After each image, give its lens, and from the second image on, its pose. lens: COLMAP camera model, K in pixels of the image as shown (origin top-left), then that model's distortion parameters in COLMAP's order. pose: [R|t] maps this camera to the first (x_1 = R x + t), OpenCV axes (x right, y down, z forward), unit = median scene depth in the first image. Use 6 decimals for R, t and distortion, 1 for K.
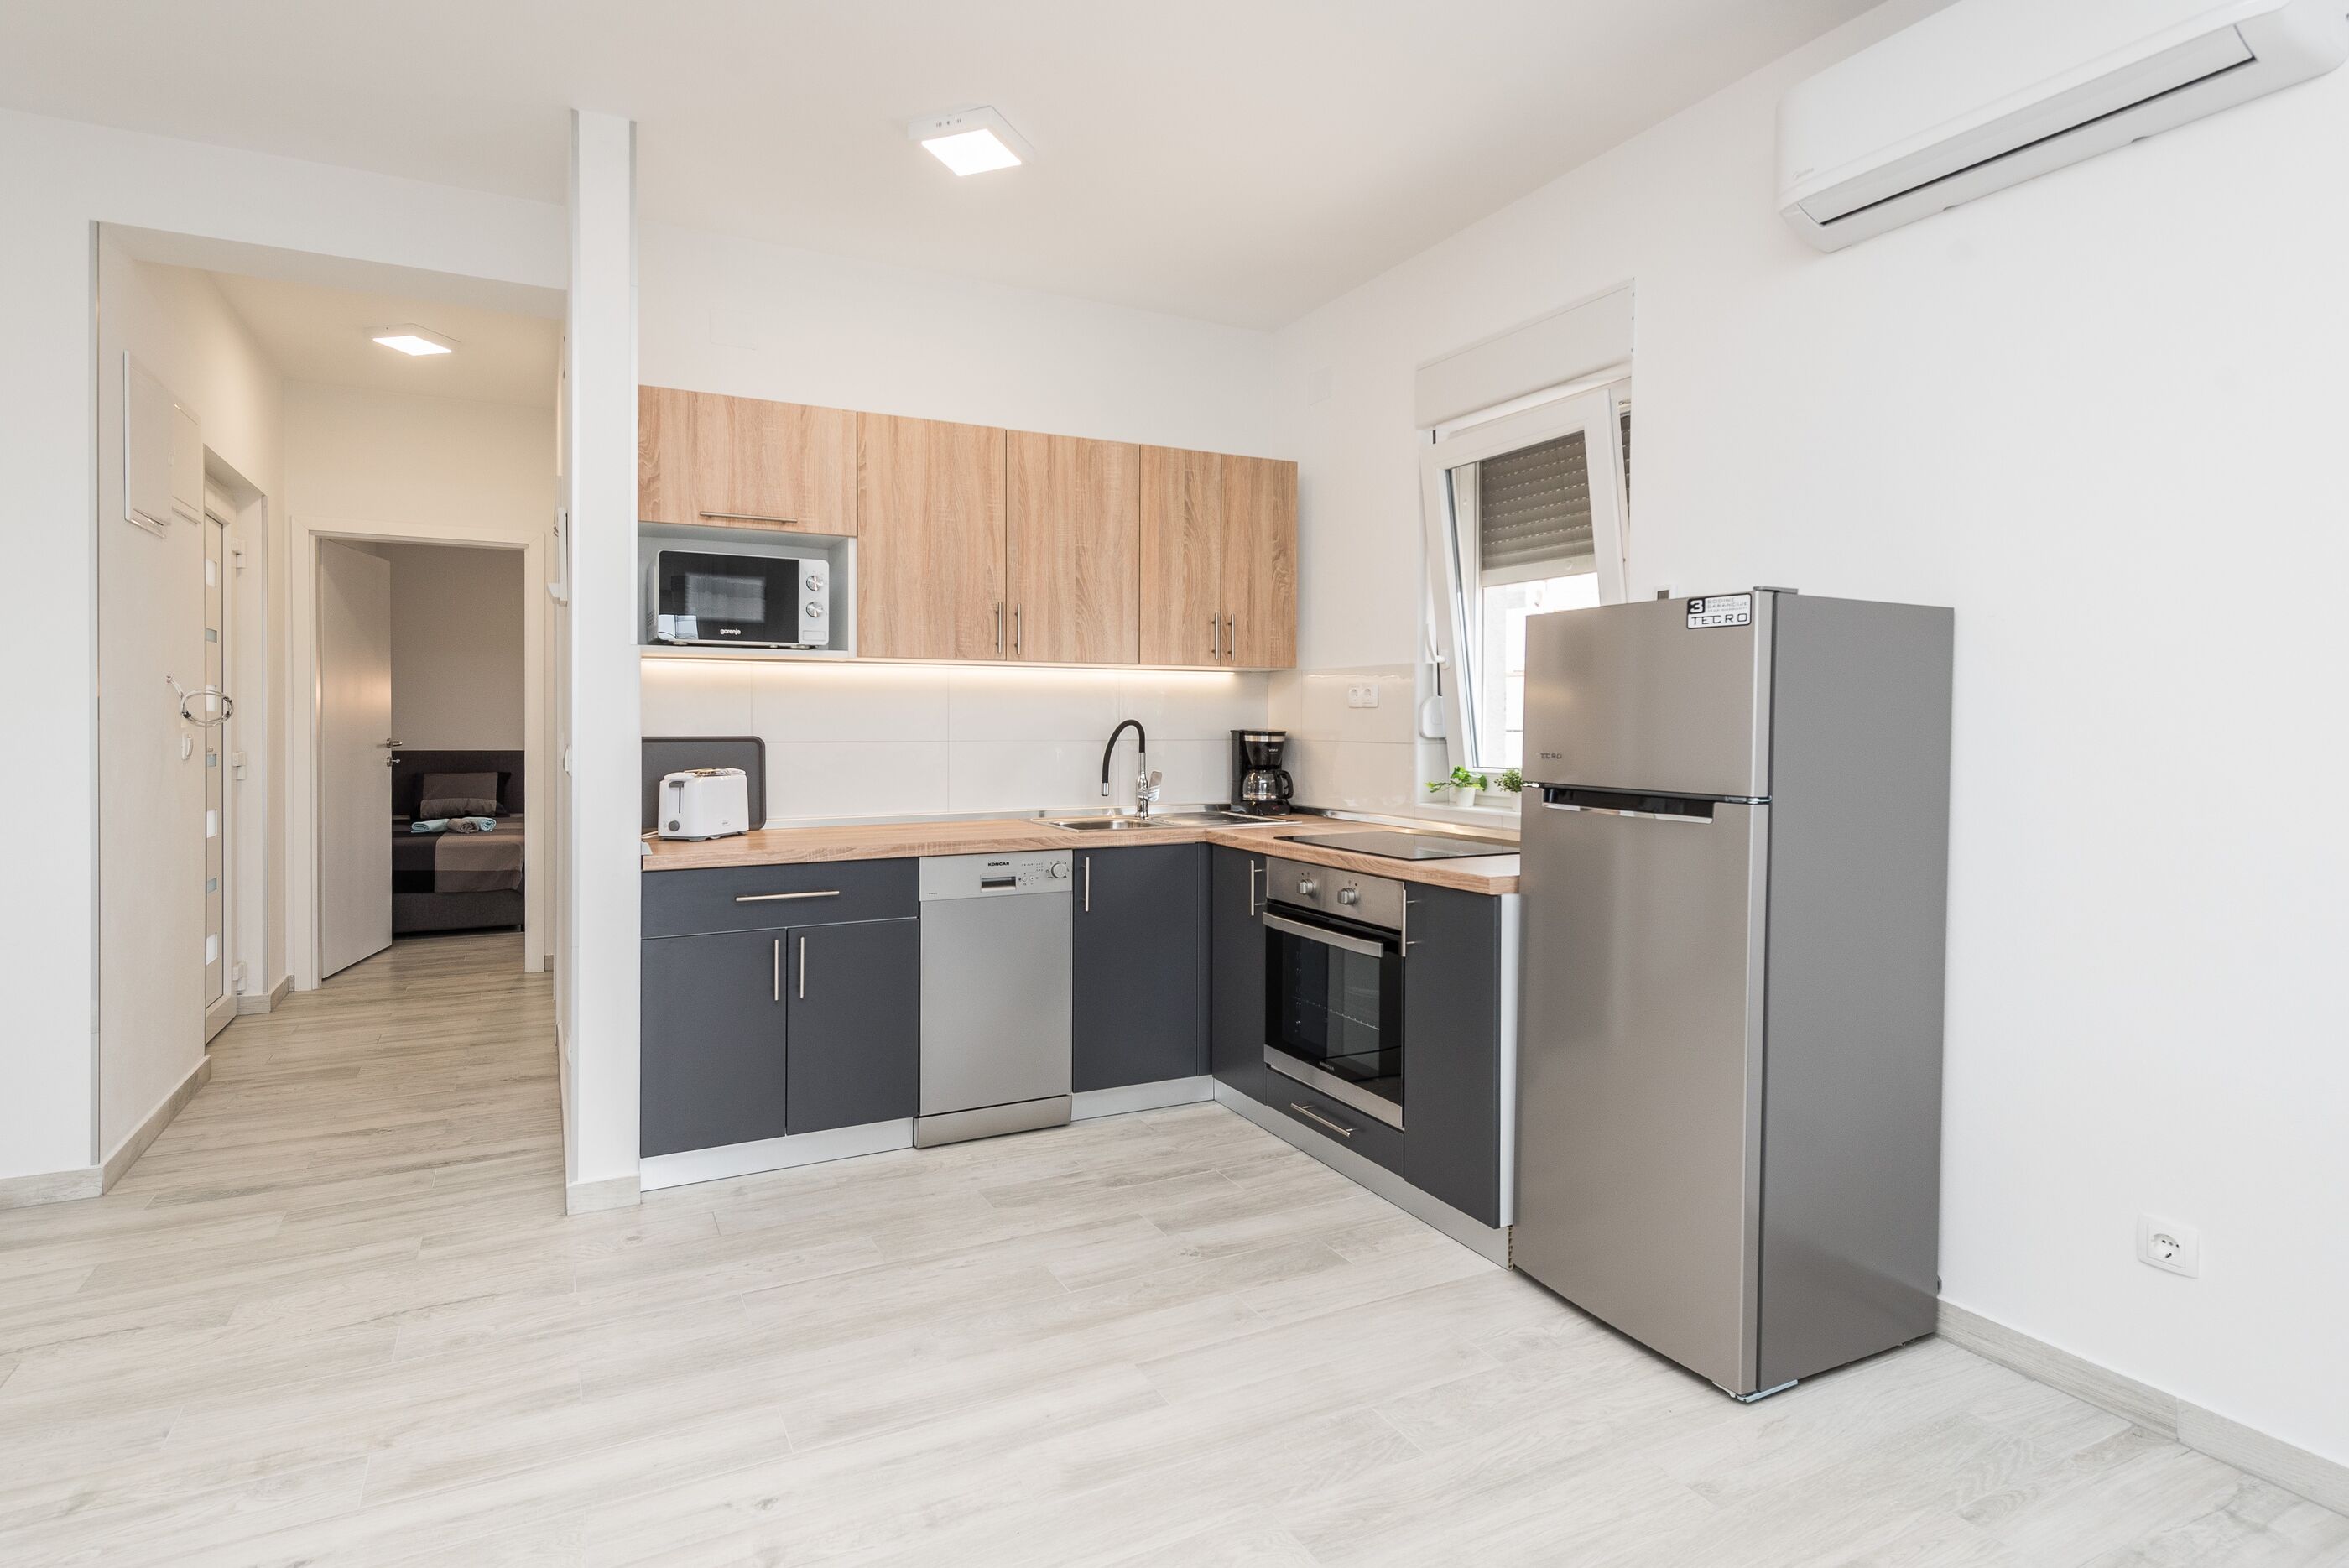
lens RADIAL K [[1182.1, 0, 1088.7], [0, 1182.1, 729.8], [0, 0, 1]] dist [0.007454, -0.000376]
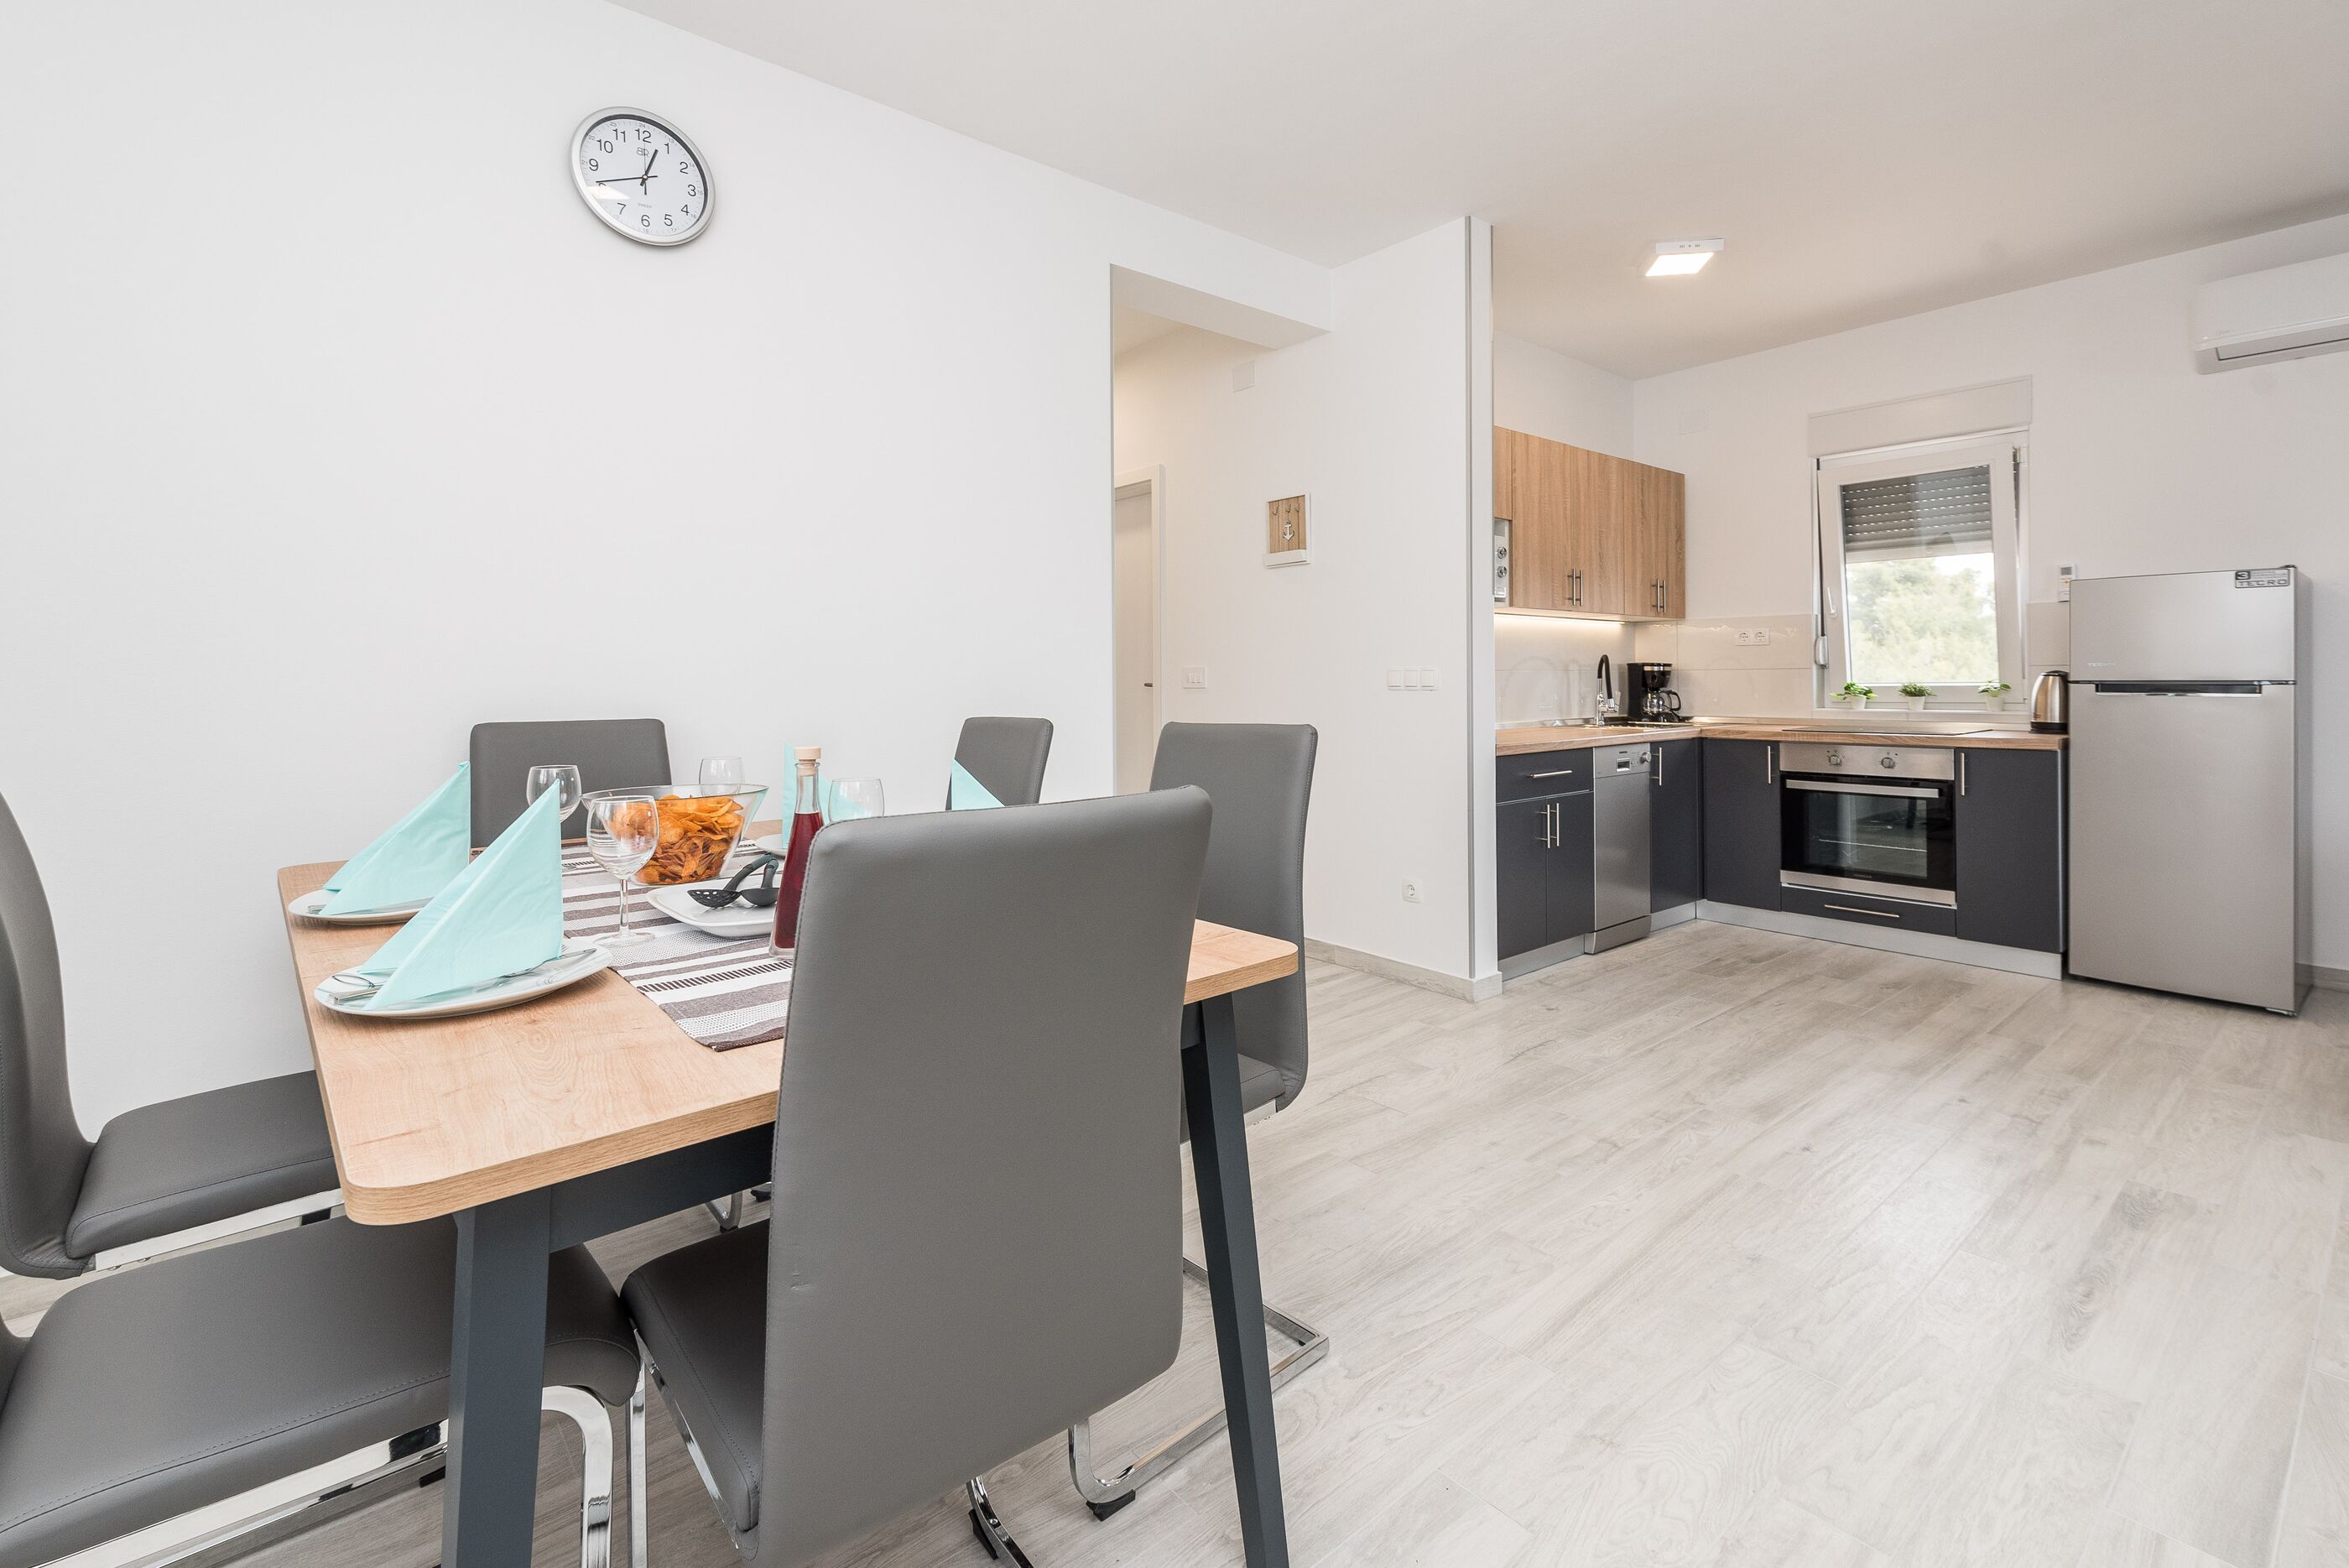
lens RADIAL K [[1023.6, 0, 1172.2], [0, 1023.6, 706.6], [0, 0, 1]] dist [-0.001044, -0.000228]
pose [[0.974349, -0.016589, 0.224429, -0.815466], [0.012427, 0.999724, 0.019944, 0.024516], [-0.224698, -0.016644, 0.974286, -0.073568]]
